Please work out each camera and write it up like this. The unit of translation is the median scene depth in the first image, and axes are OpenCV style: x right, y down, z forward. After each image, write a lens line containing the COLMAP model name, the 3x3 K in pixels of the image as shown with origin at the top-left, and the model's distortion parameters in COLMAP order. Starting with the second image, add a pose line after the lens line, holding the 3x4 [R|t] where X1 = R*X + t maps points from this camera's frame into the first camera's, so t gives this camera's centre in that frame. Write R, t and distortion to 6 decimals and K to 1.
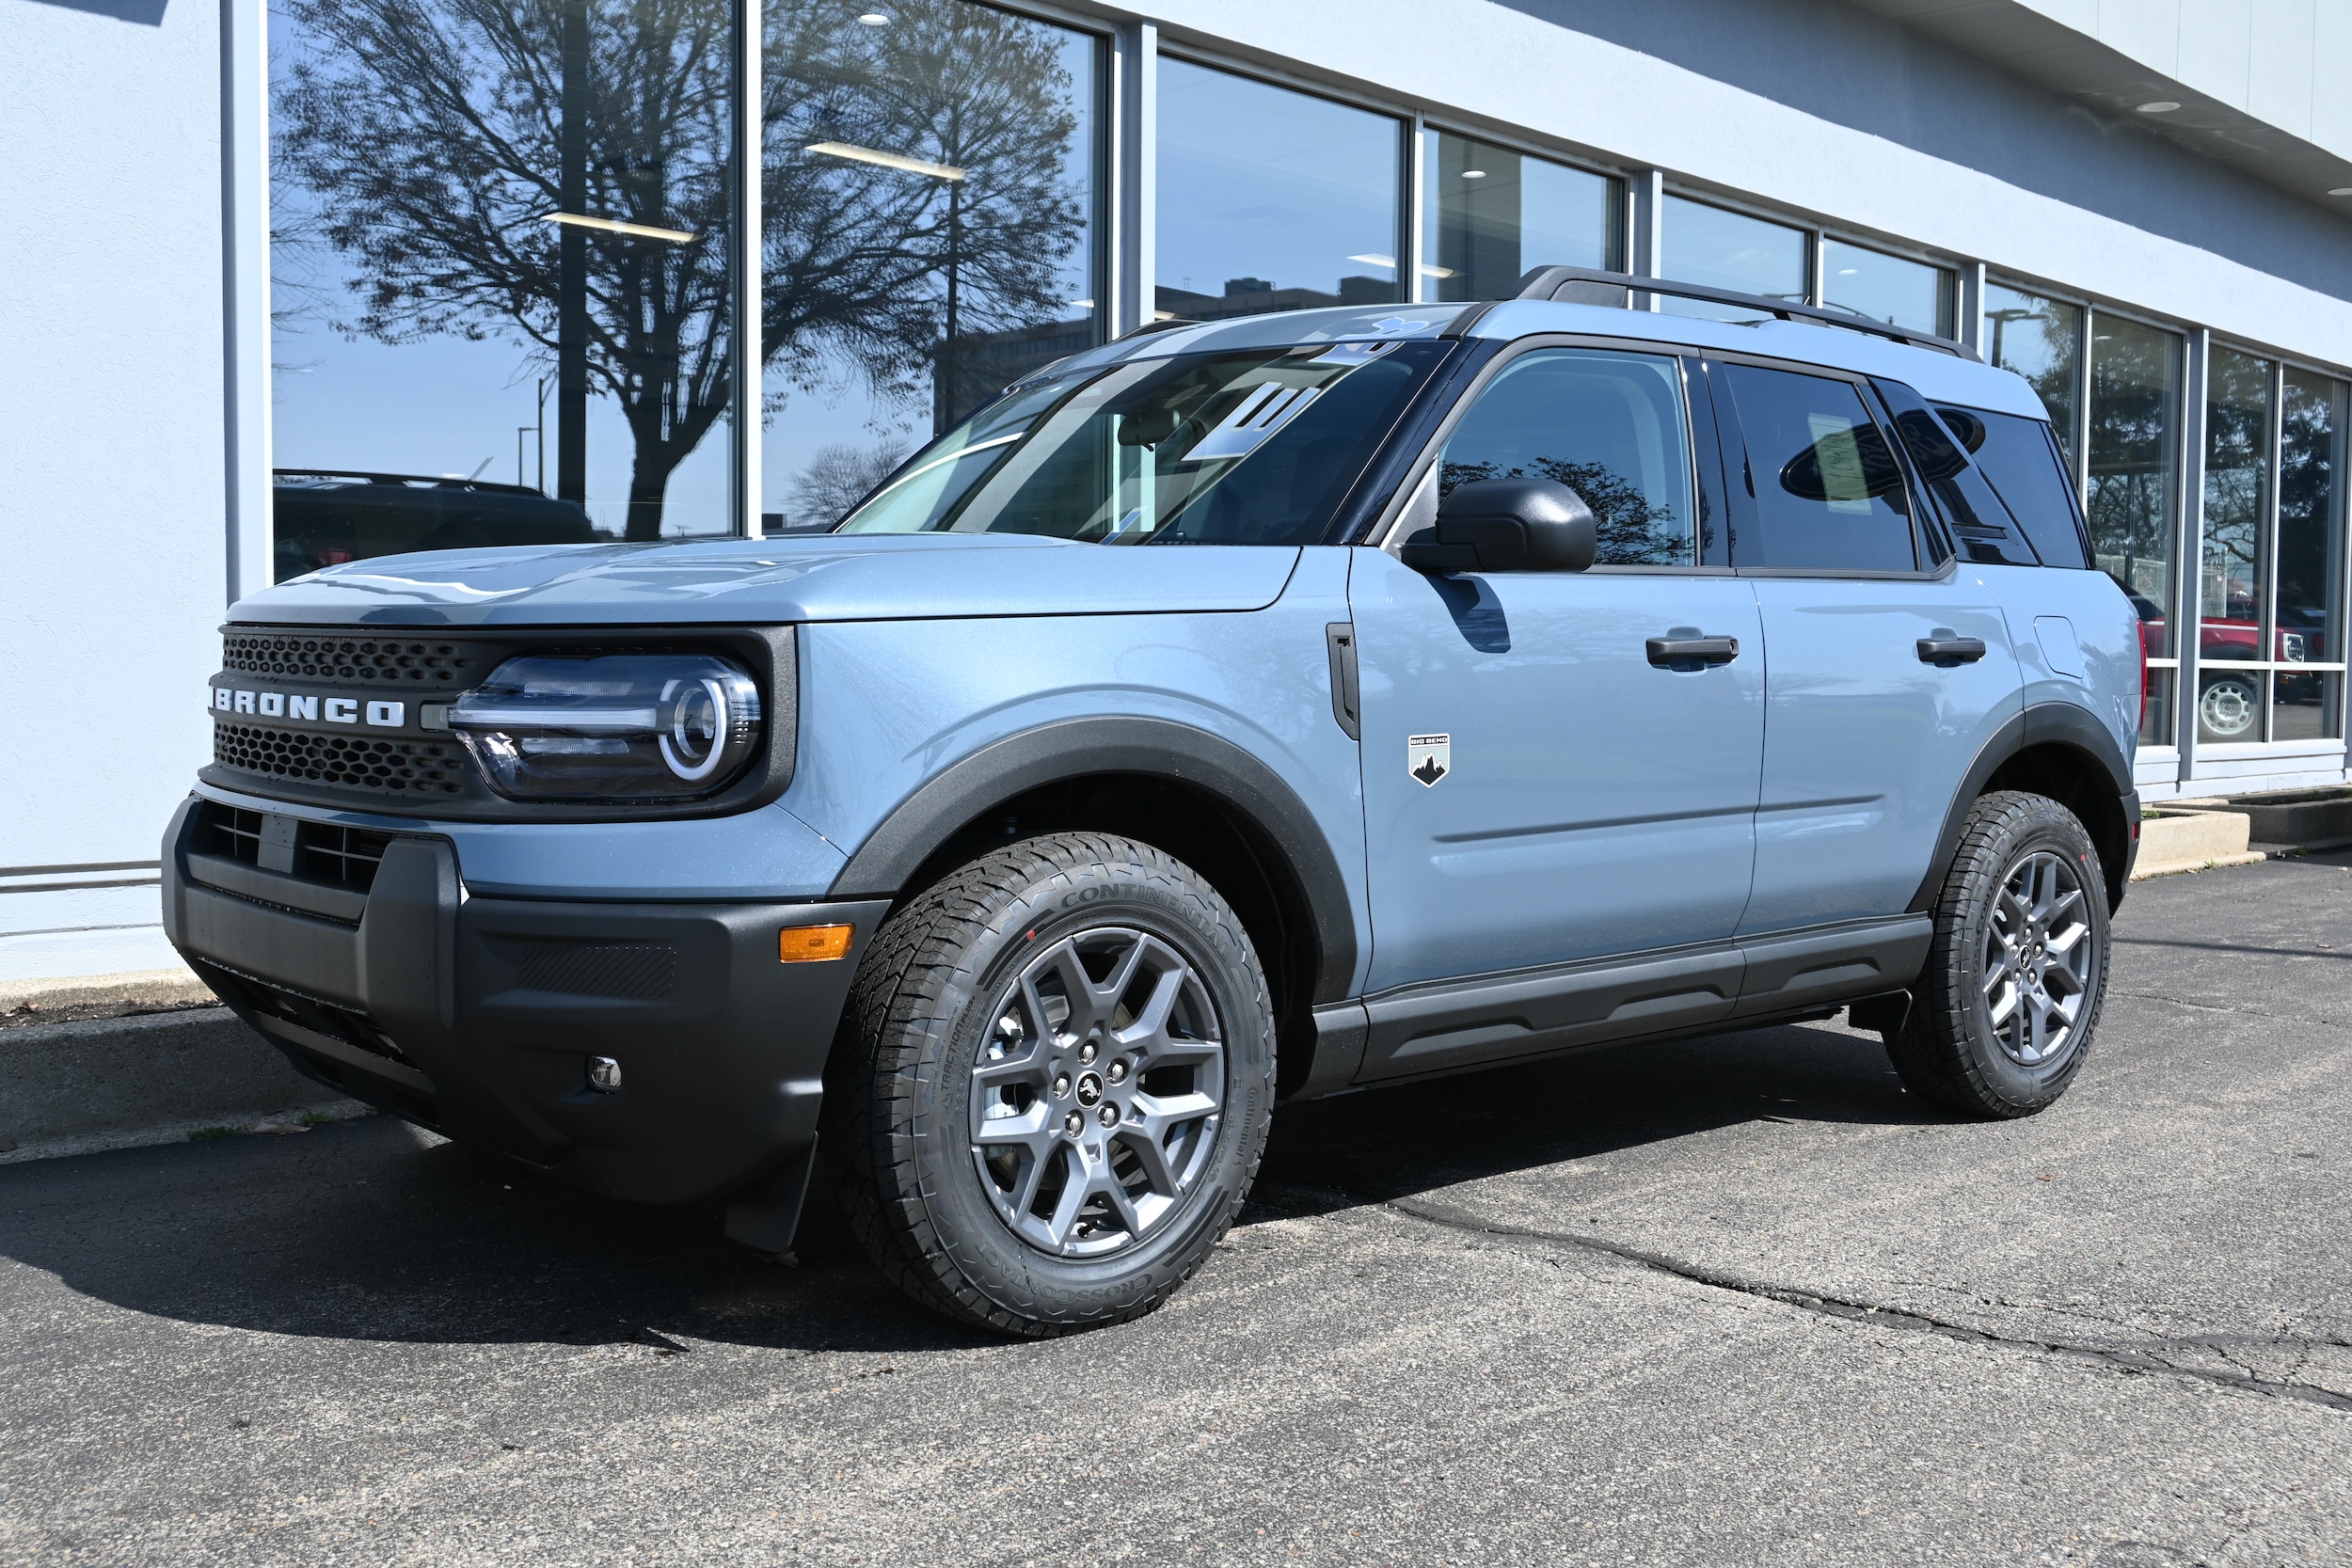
lens RADIAL K [[2292.5, 0, 1181.5], [0, 2292.5, 783.3], [0, 0, 1]] dist [0.001577, 0.000000]
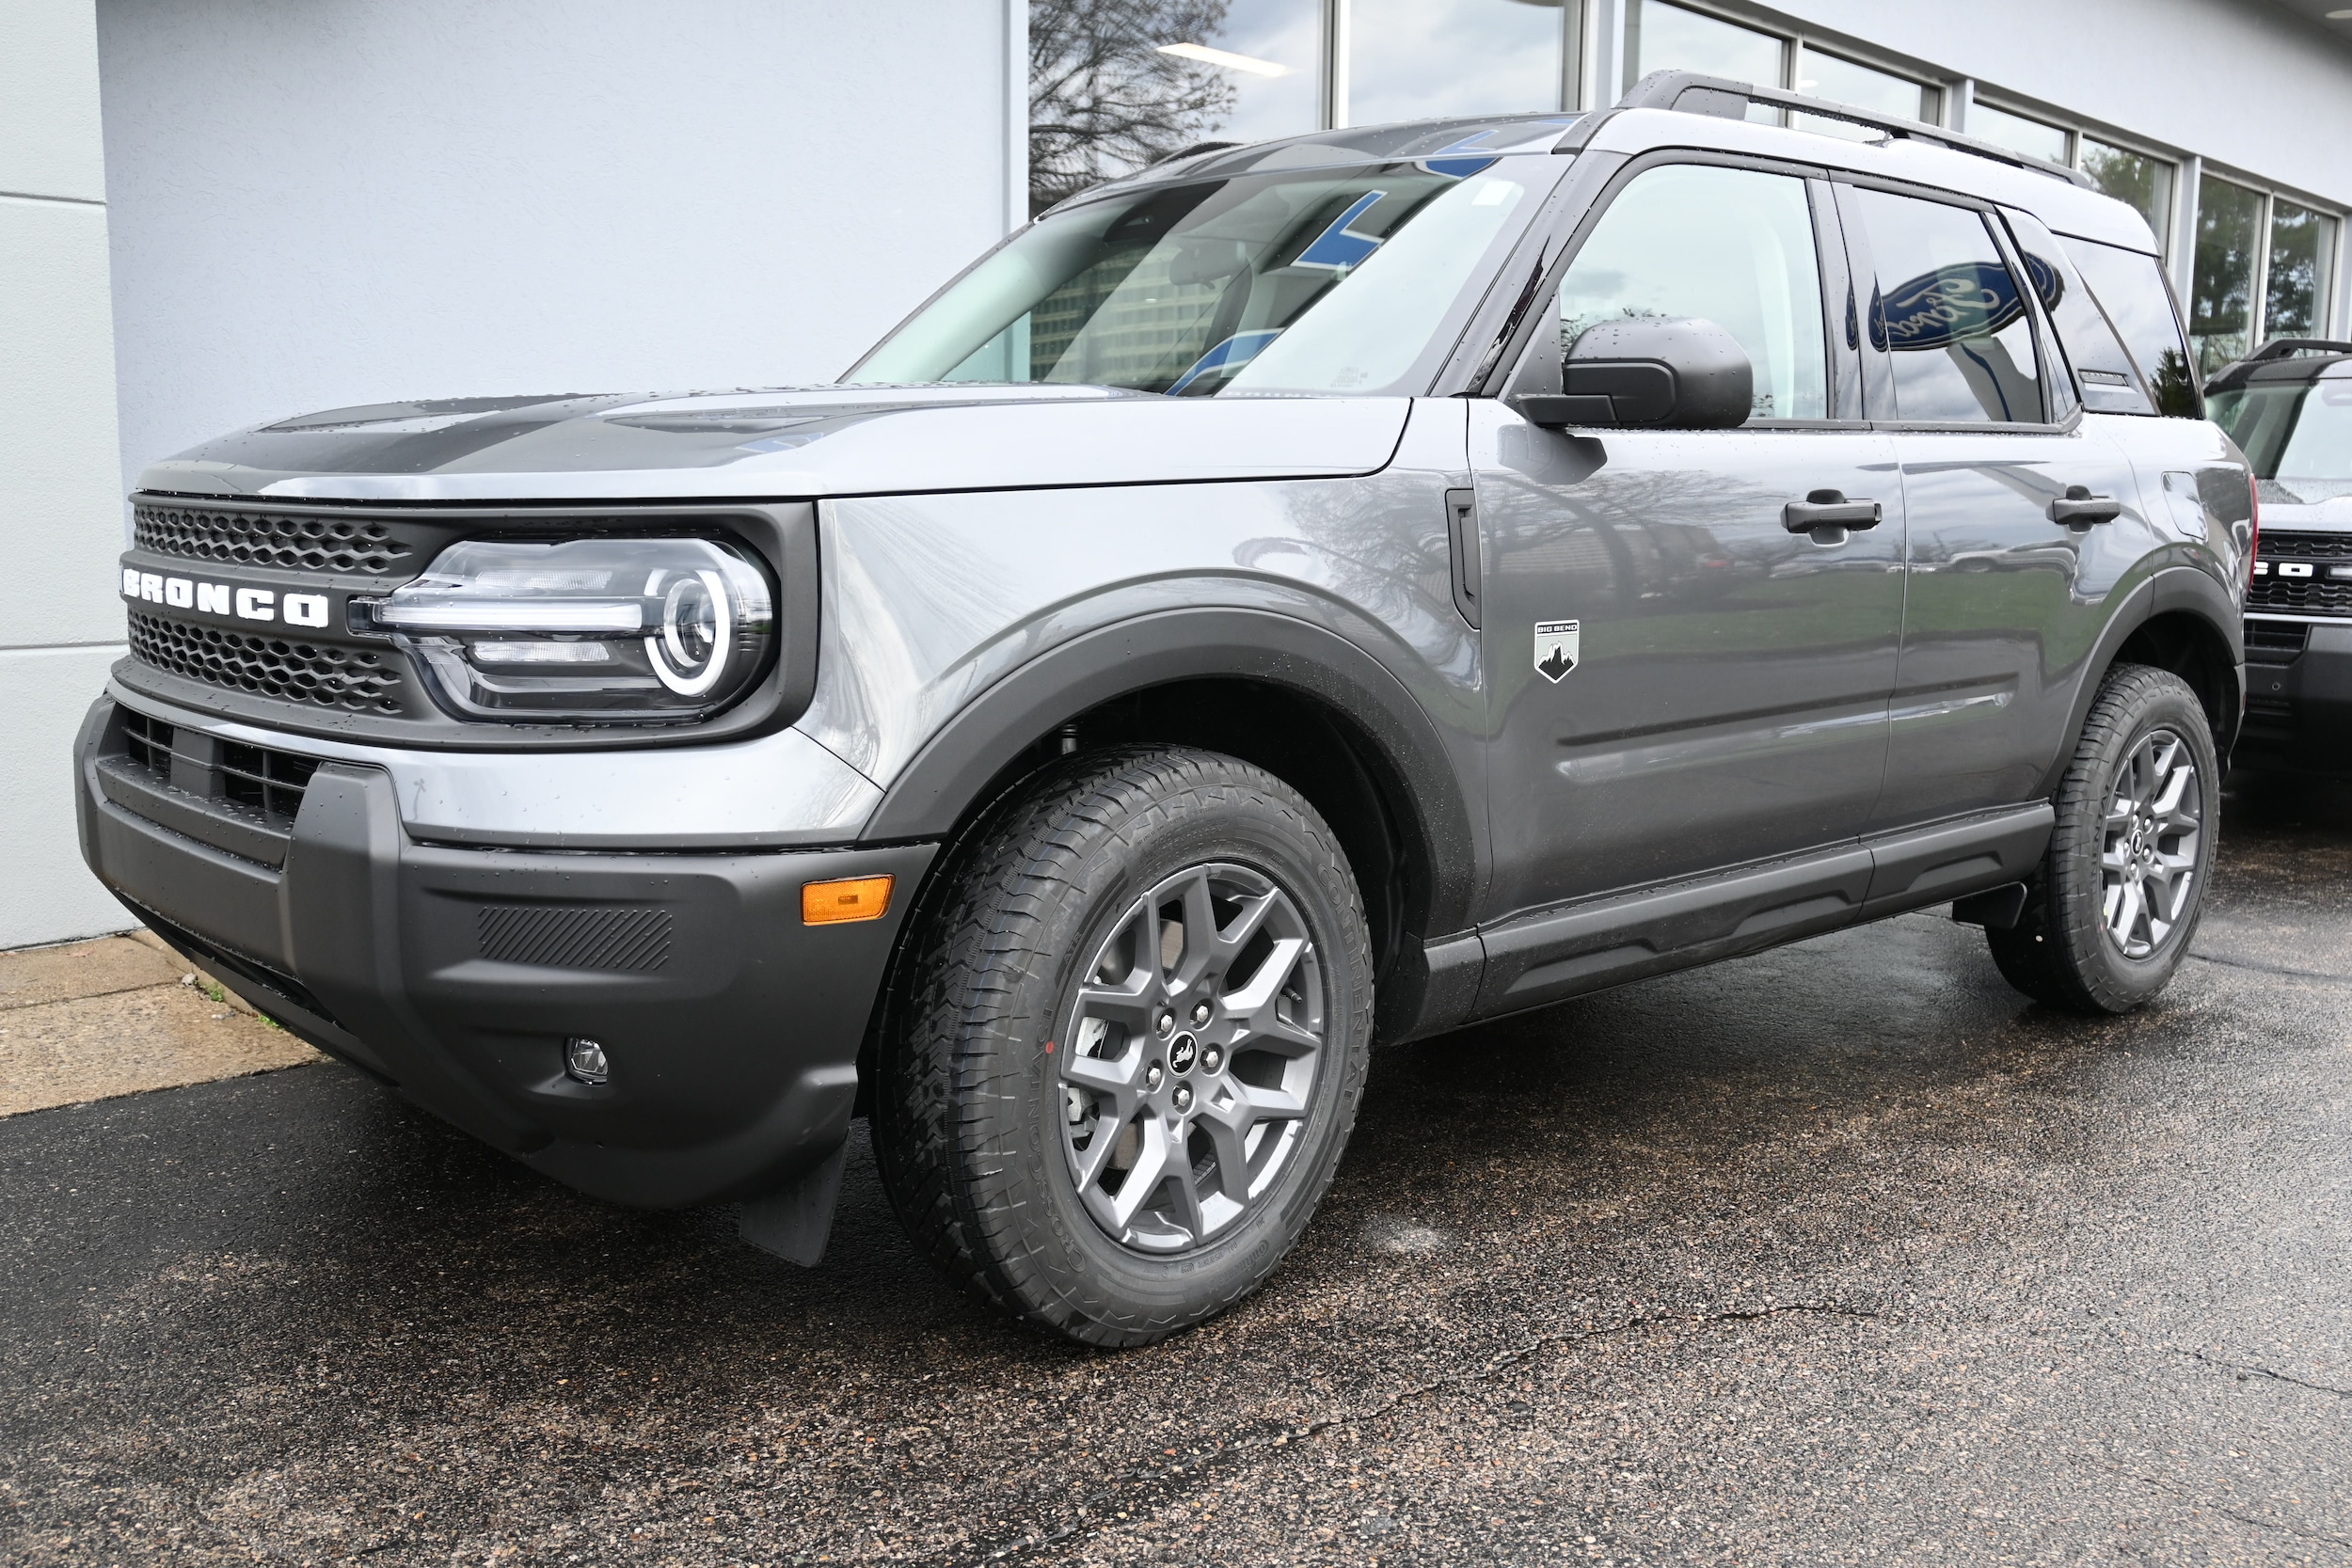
lens RADIAL K [[2080.3, 0, 1177.8], [0, 2080.3, 776.0], [0, 0, 1]] dist [0.009925, -0.014618]
pose [[0.999939, -0.003736, 0.010400, -0.042799], [0.002916, 0.996968, 0.077753, -0.025007], [-0.010659, -0.077718, 0.996918, 0.232025]]
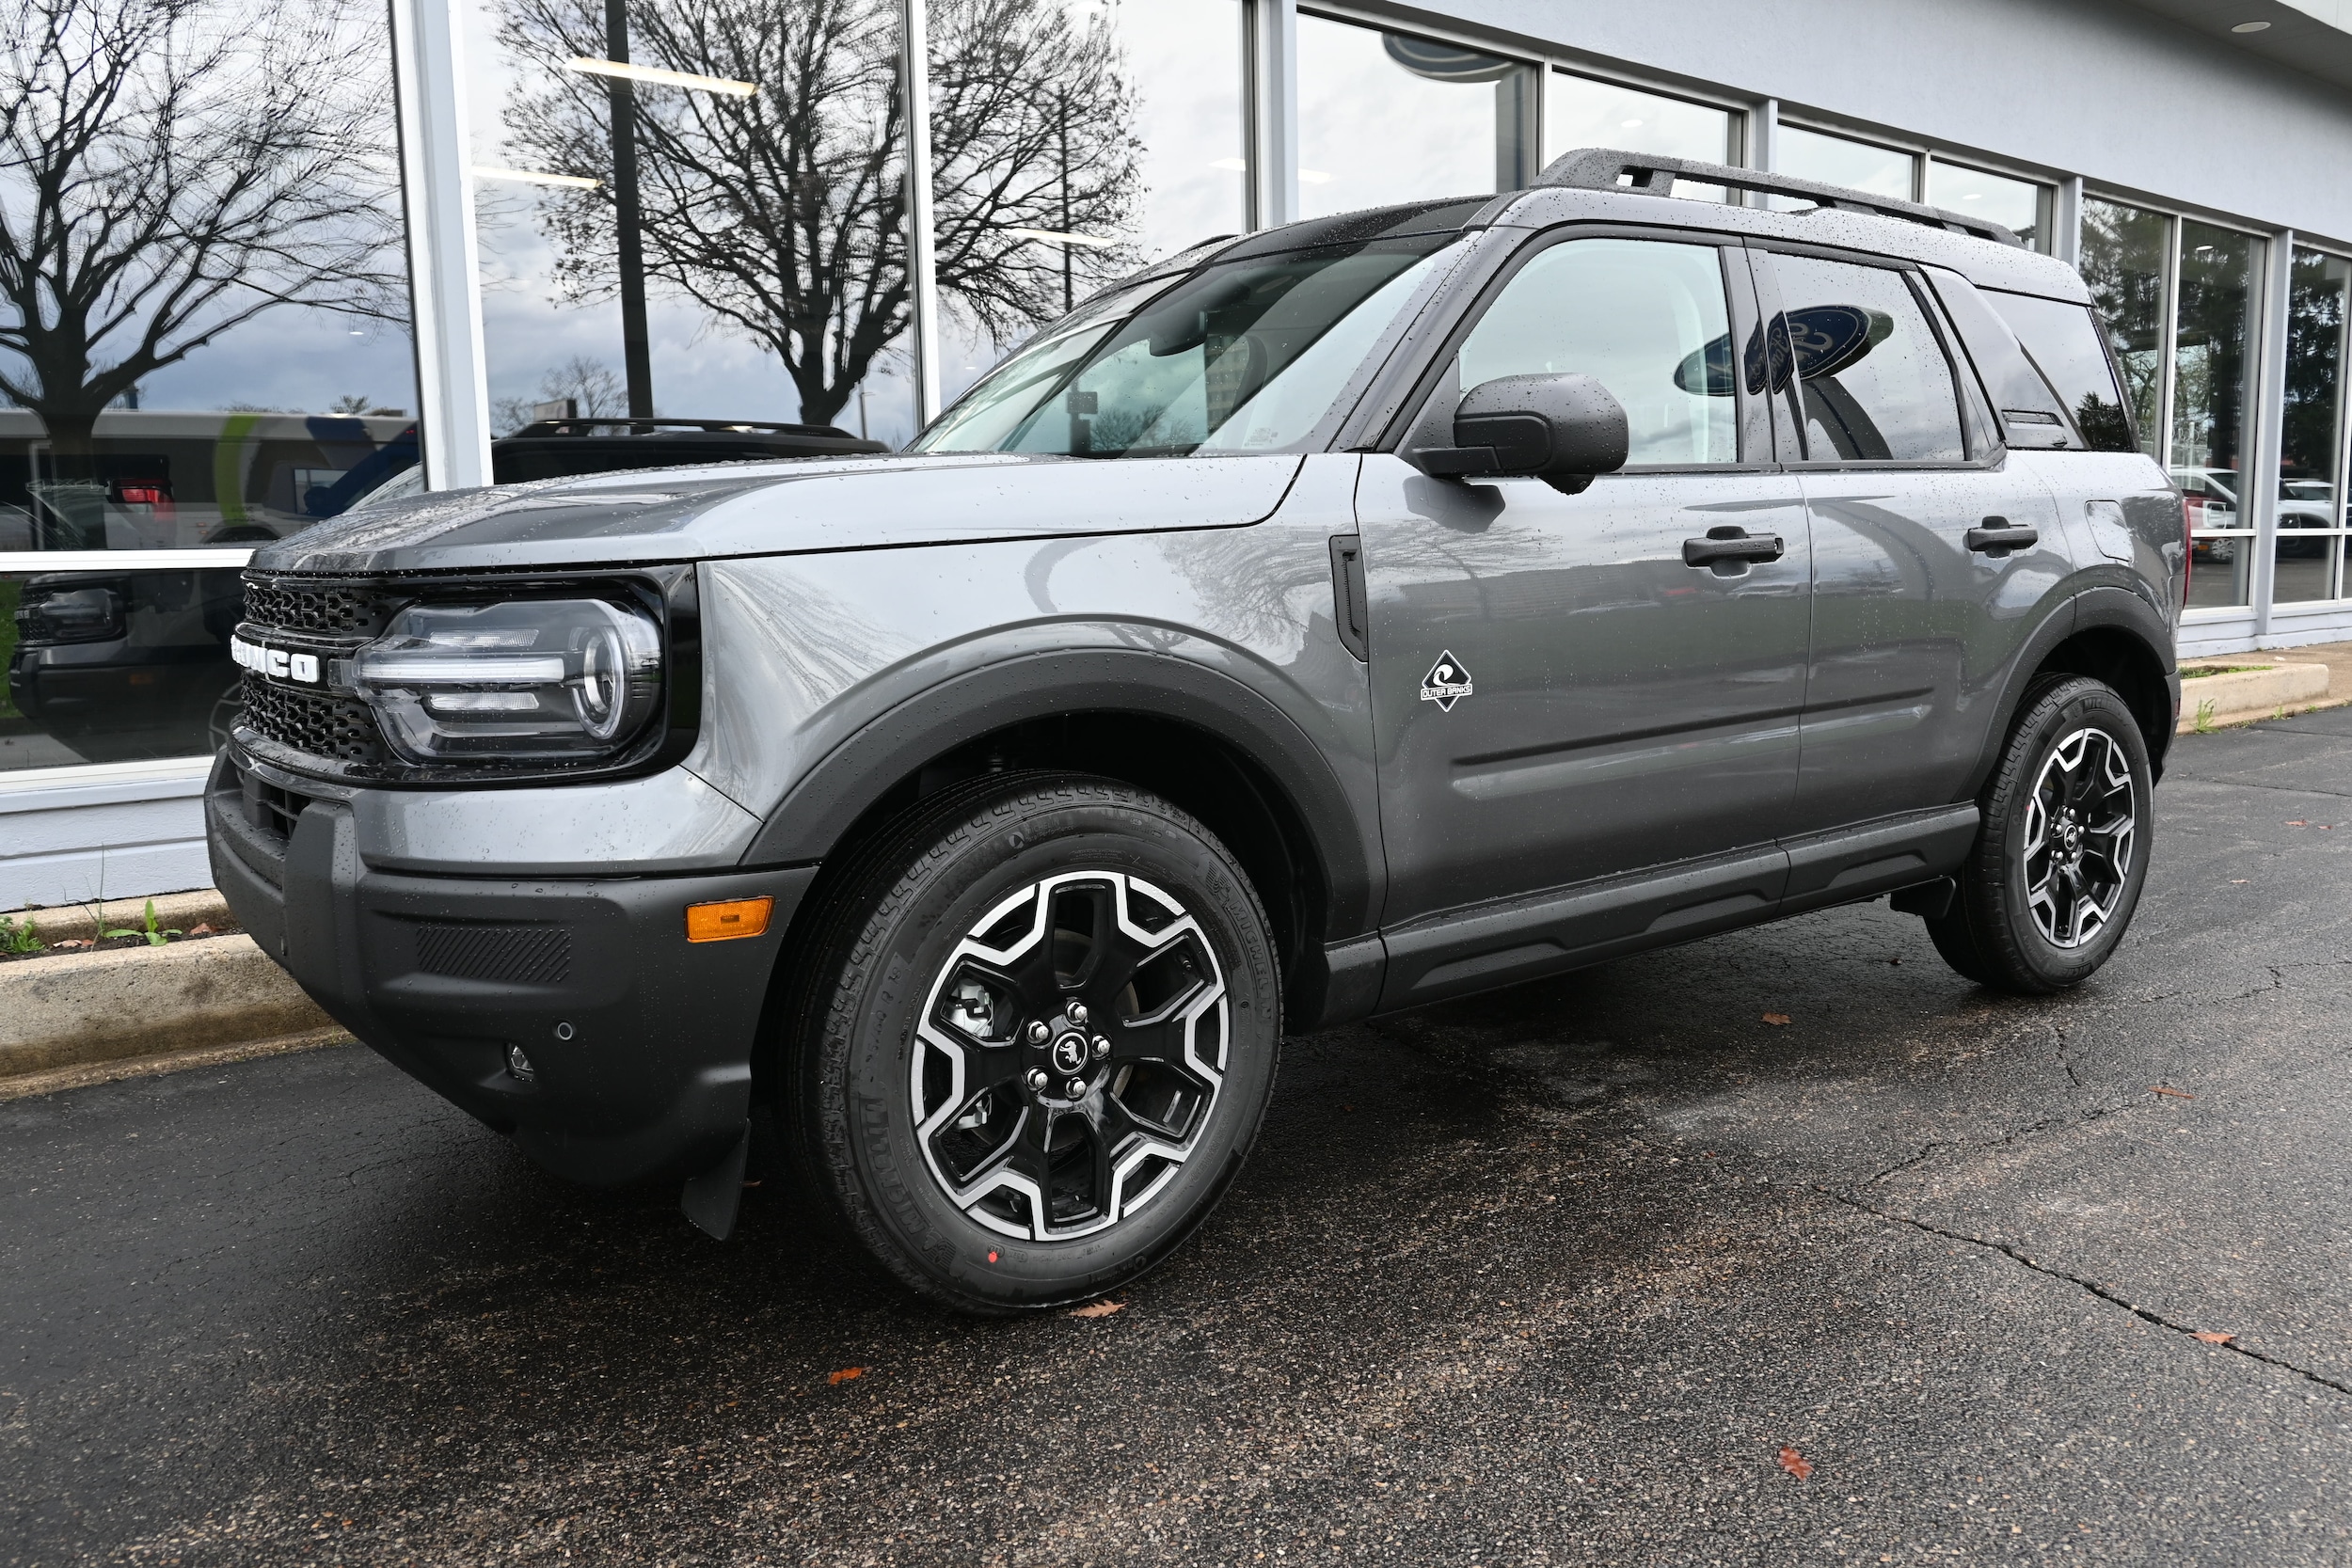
lens RADIAL K [[1684.0, 0, 1189.3], [0, 1684.0, 782.0], [0, 0, 1]] dist [-0.000102, 0.006207]
pose [[0.995087, -0.015900, -0.097717, 0.071323], [0.023877, 0.996427, 0.081019, -0.027574], [0.096079, -0.082954, 0.991911, 0.308304]]
